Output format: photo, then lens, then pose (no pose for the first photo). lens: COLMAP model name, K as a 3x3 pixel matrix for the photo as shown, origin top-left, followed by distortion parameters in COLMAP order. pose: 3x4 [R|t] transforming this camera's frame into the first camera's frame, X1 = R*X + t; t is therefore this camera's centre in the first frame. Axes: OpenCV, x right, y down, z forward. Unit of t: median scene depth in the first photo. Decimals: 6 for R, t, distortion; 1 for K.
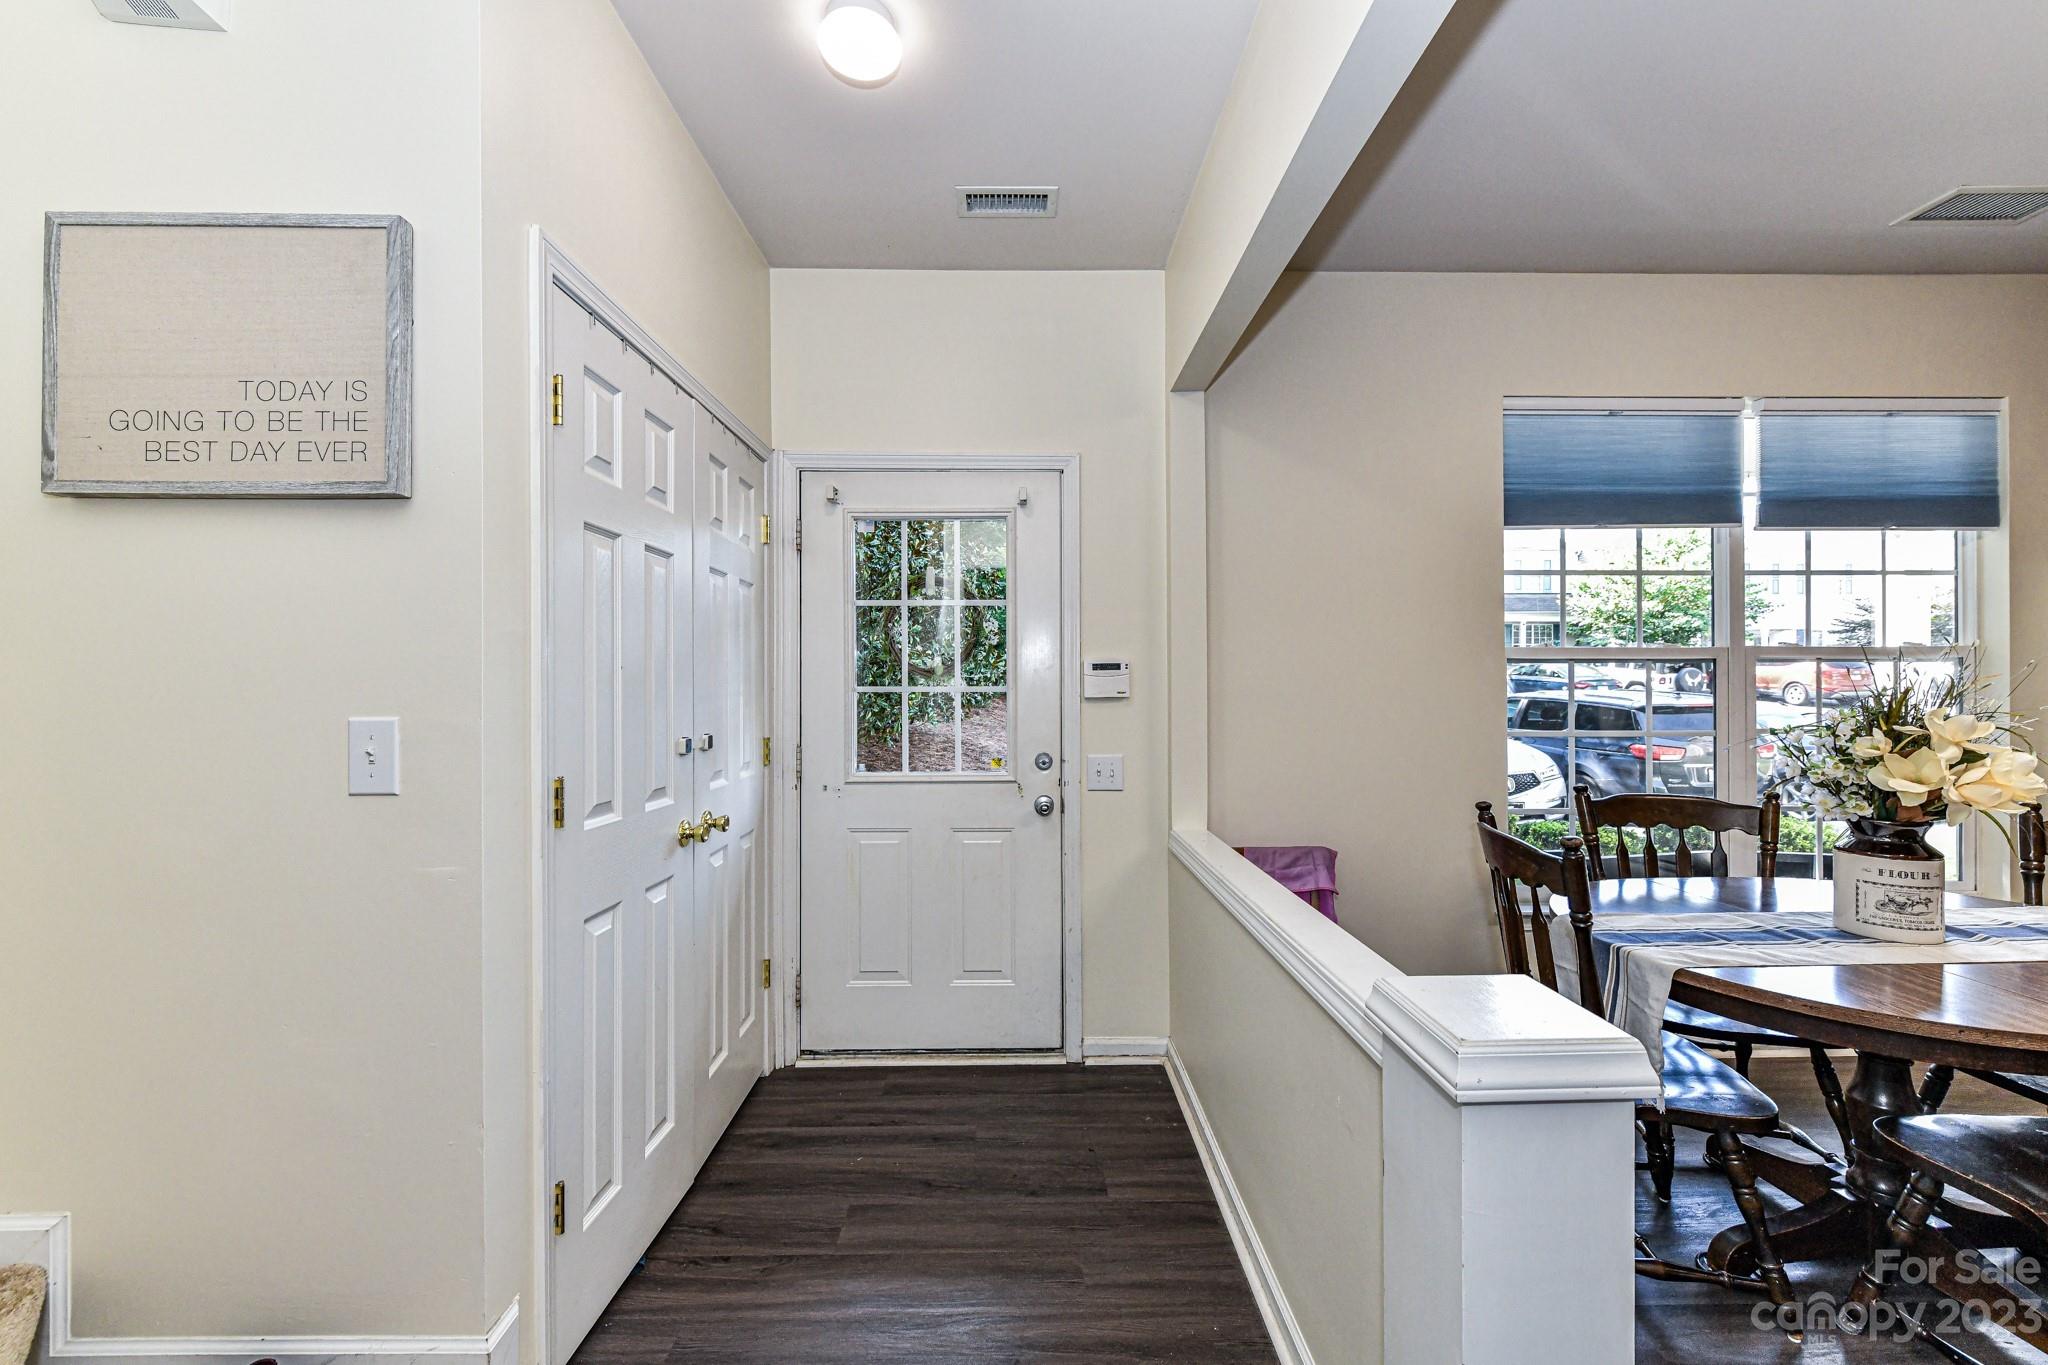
lens RADIAL K [[812.4, 0, 1020.2], [0, 812.4, 680.6], [0, 0, 1]] dist [0.004182, -0.001117]
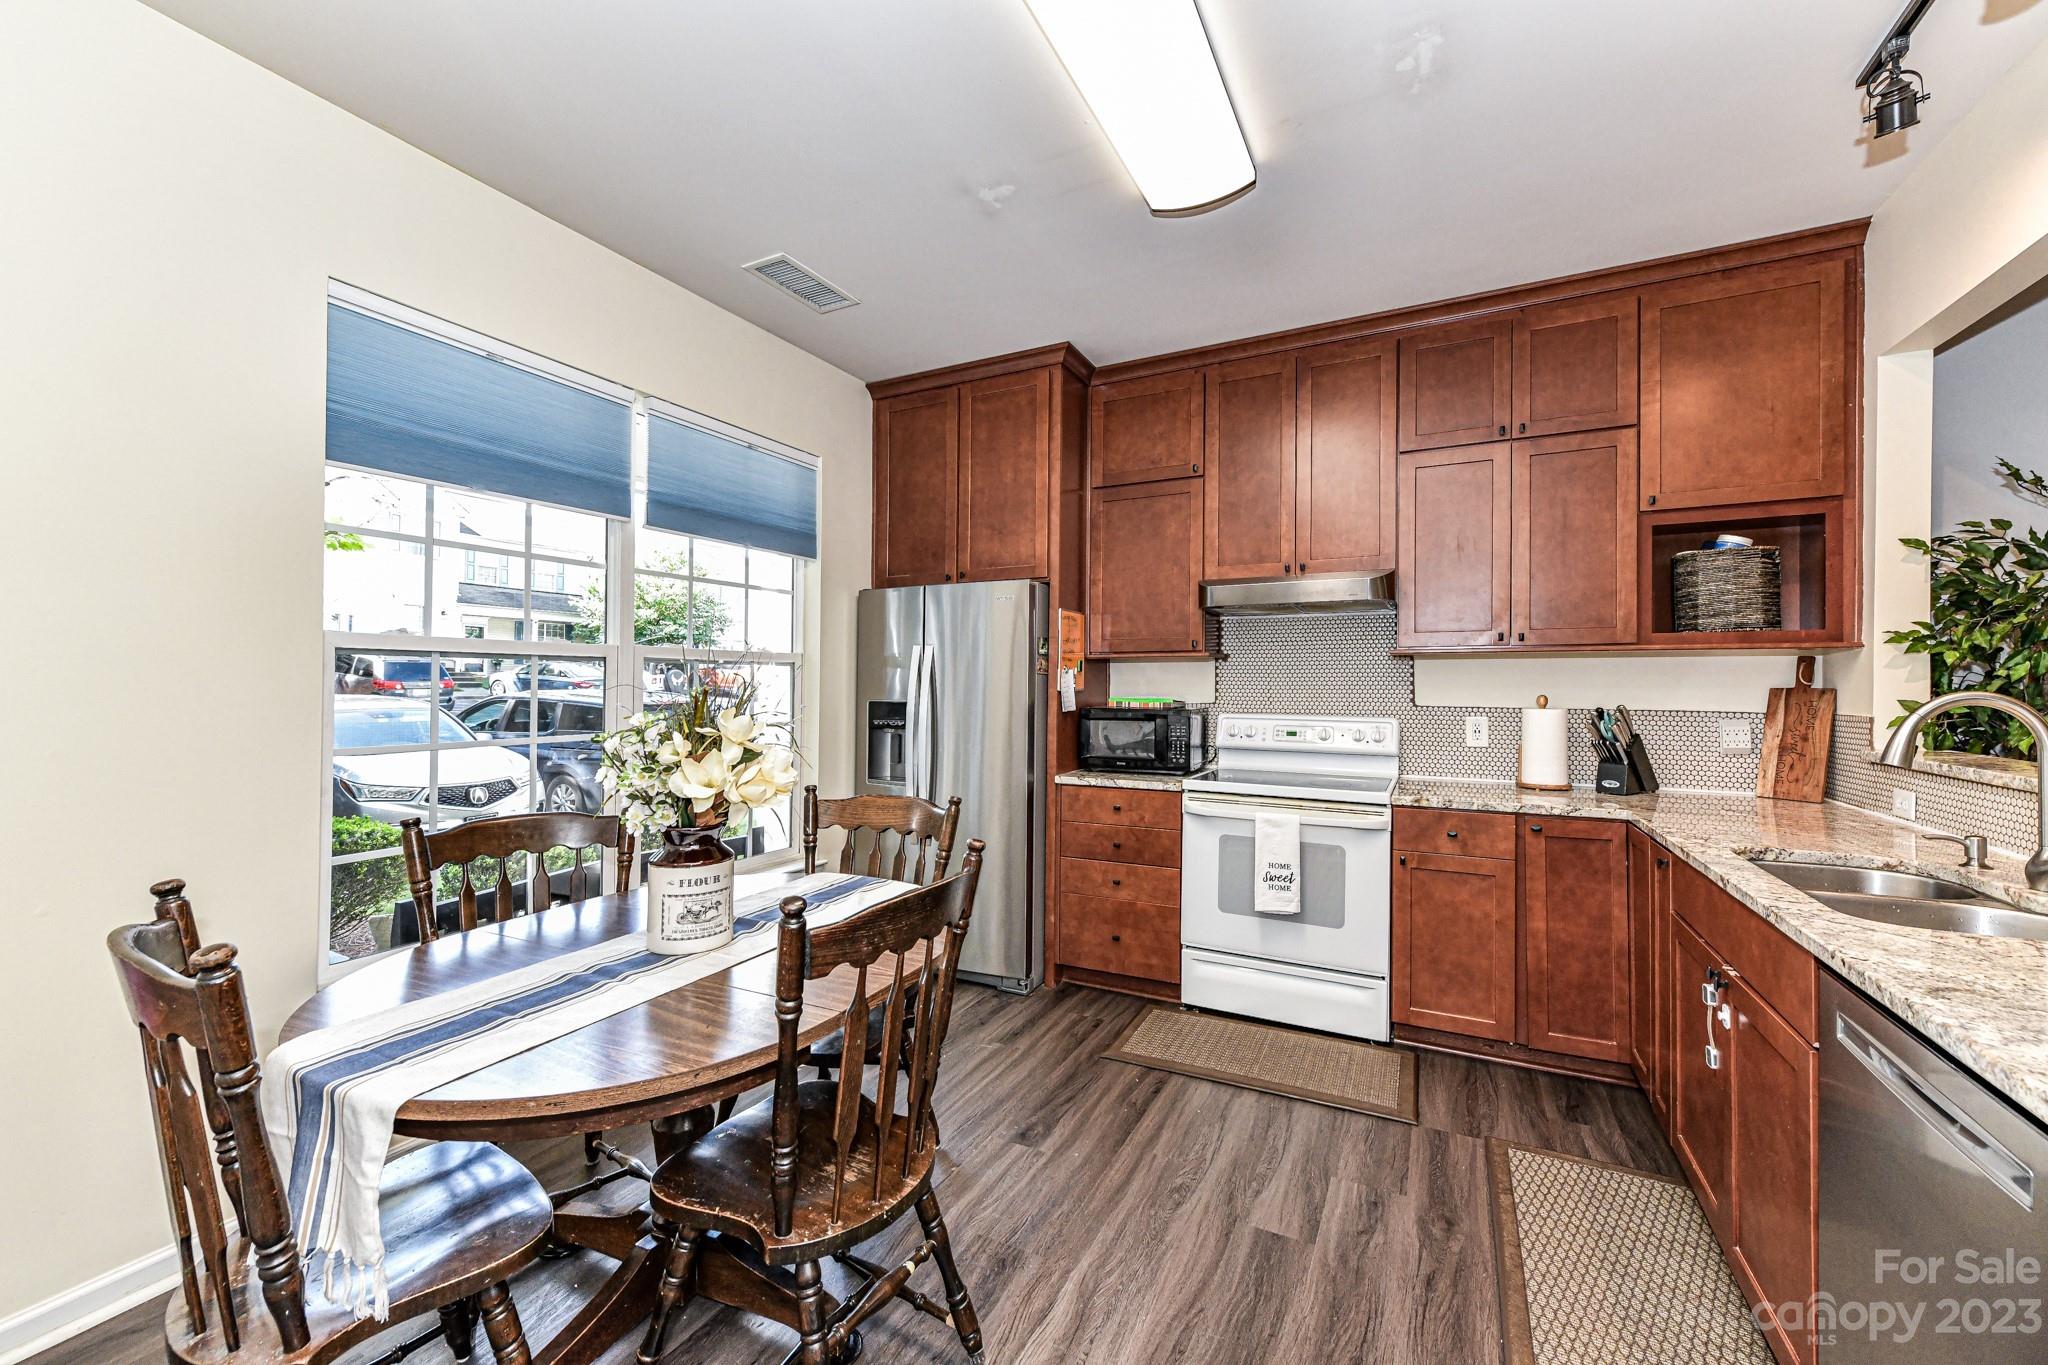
lens RADIAL K [[812.4, 0, 1024.0], [0, 812.4, 681.0], [0, 0, 1]] dist [0.004182, -0.001117]
pose [[0.474632, 0.006616, 0.880159, 0.261060], [-0.007876, 0.999964, -0.003269, 0.000087], [-0.880149, -0.005381, 0.474667, 0.128772]]
